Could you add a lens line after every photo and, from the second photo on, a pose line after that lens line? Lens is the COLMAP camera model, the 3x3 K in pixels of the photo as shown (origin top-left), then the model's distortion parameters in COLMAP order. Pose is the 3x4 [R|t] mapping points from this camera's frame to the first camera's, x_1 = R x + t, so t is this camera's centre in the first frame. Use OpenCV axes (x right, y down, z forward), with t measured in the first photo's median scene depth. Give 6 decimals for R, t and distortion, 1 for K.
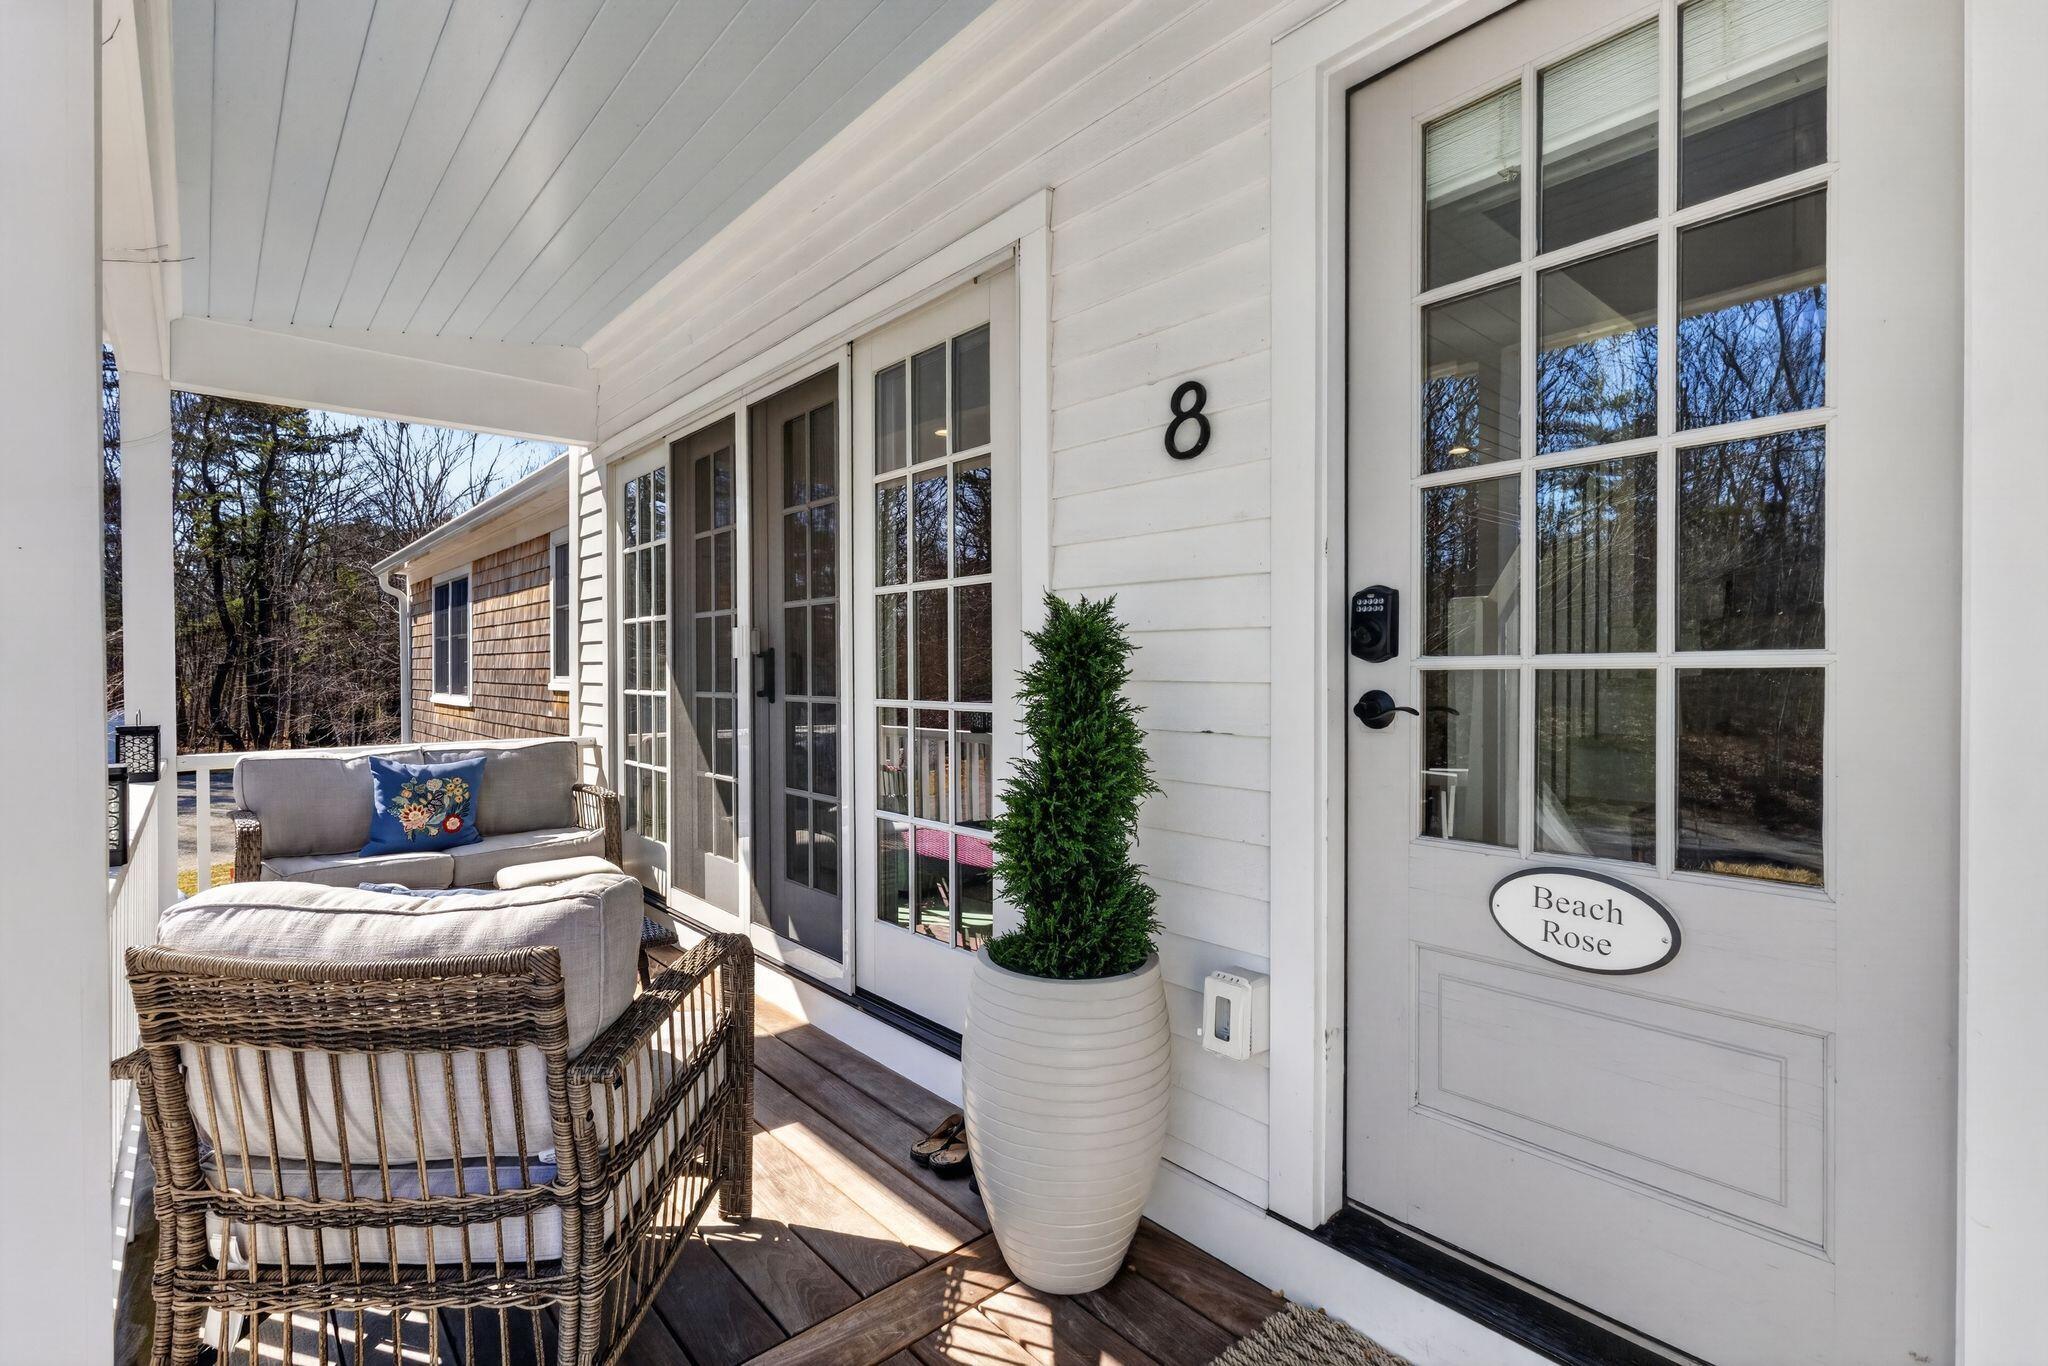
lens RADIAL K [[948.2, 0, 1027.8], [0, 948.2, 681.4], [0, 0, 1]] dist [0.003338, 0.000416]
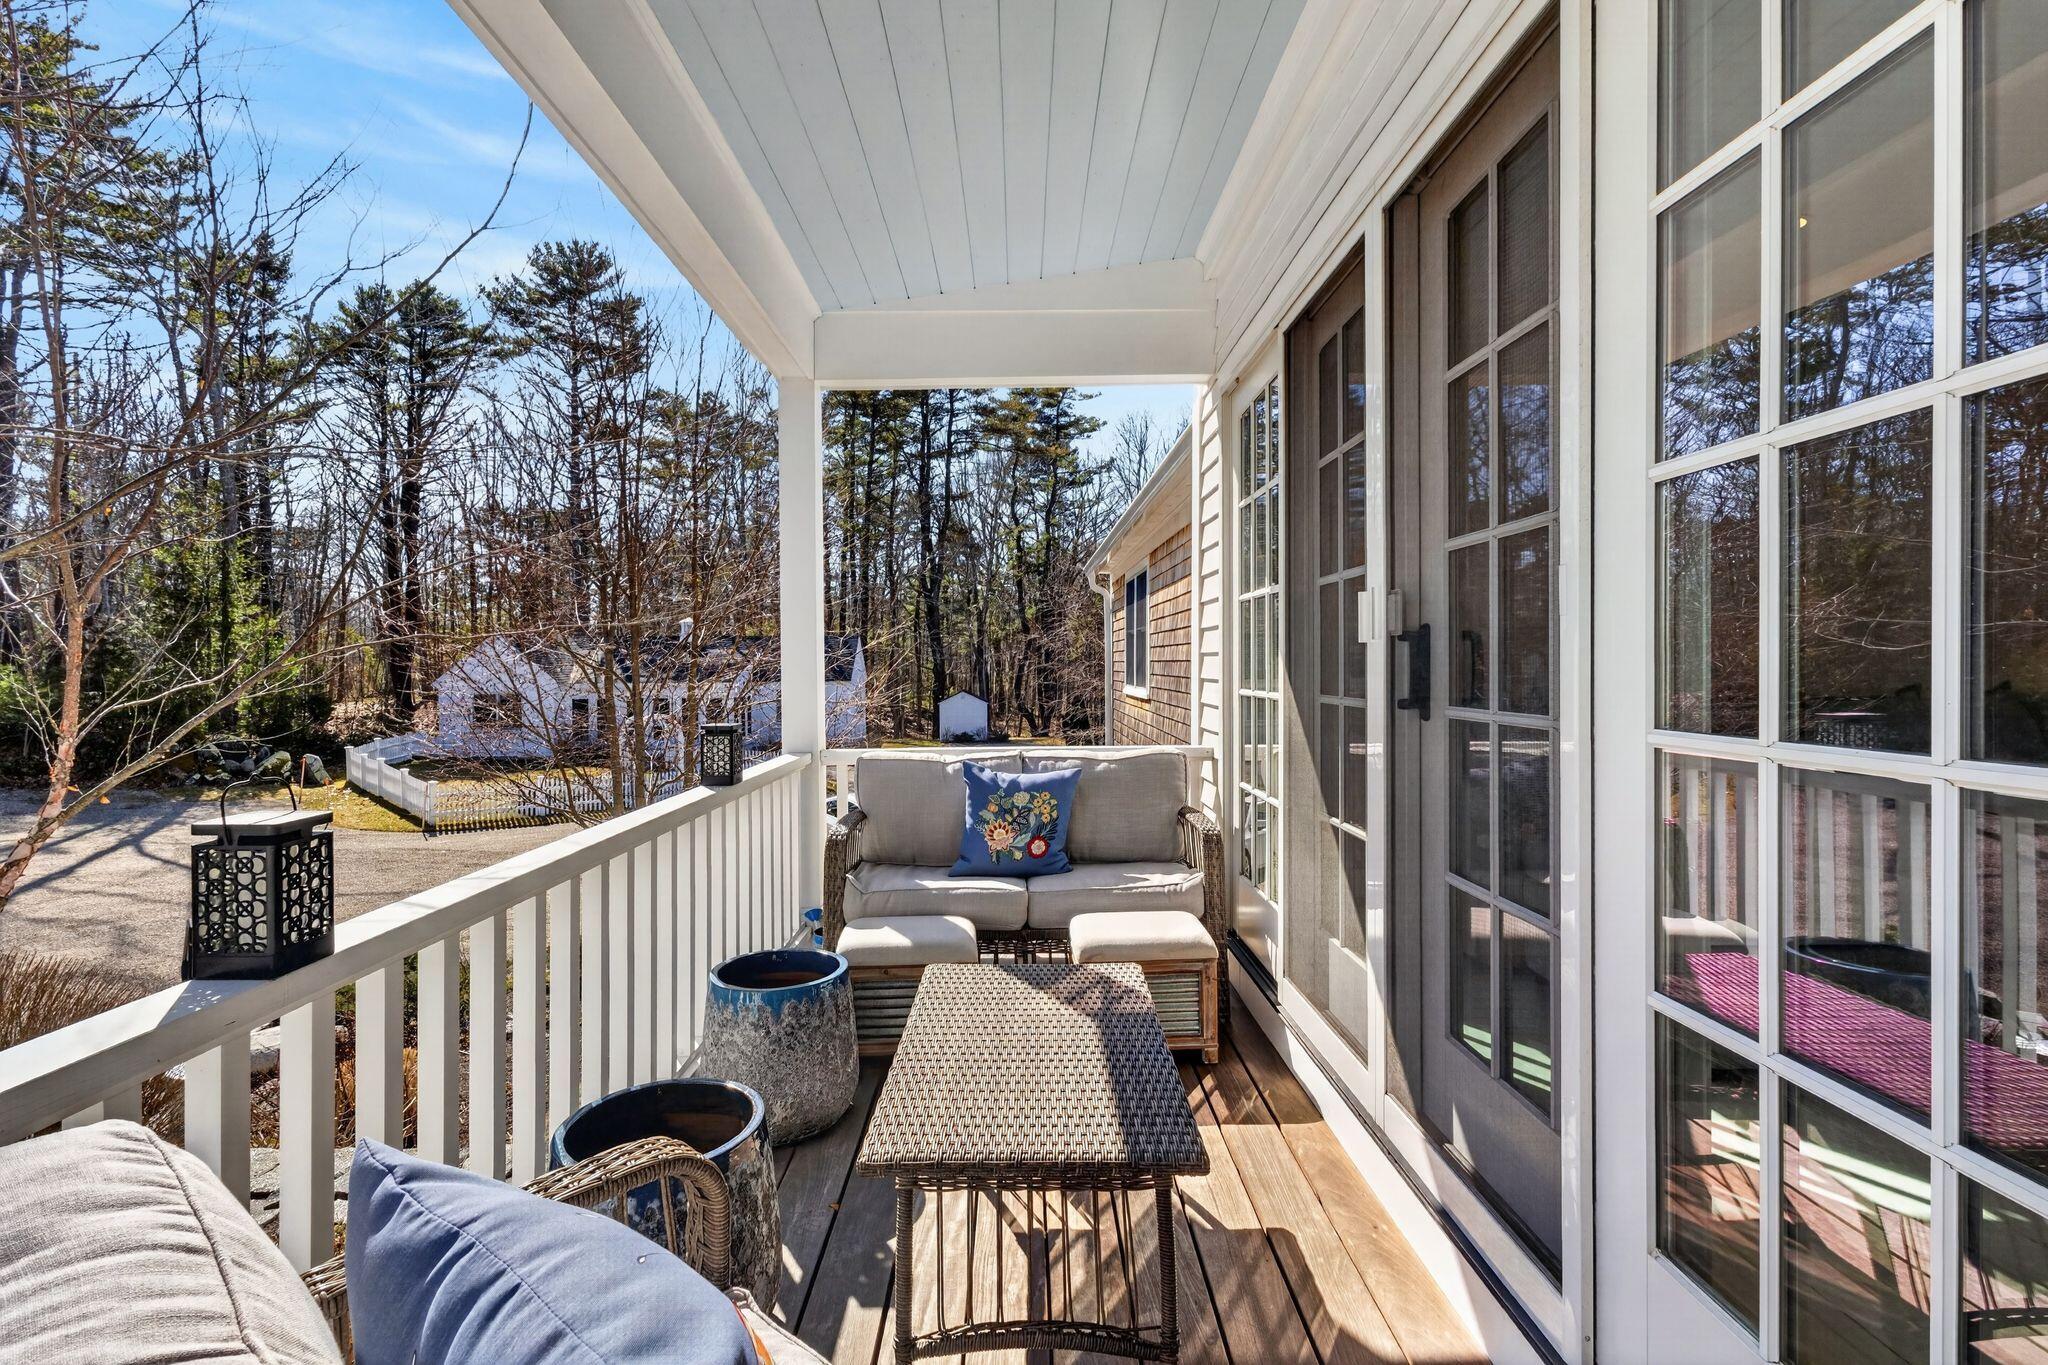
lens RADIAL K [[948.2, 0, 1030.8], [0, 948.2, 677.7], [0, 0, 1]] dist [0.003338, 0.000416]
pose [[0.759755, 0.006526, -0.650177, -0.070111], [-0.002941, 0.999974, 0.006599, -0.005012], [0.650203, -0.003101, 0.759754, 0.366037]]
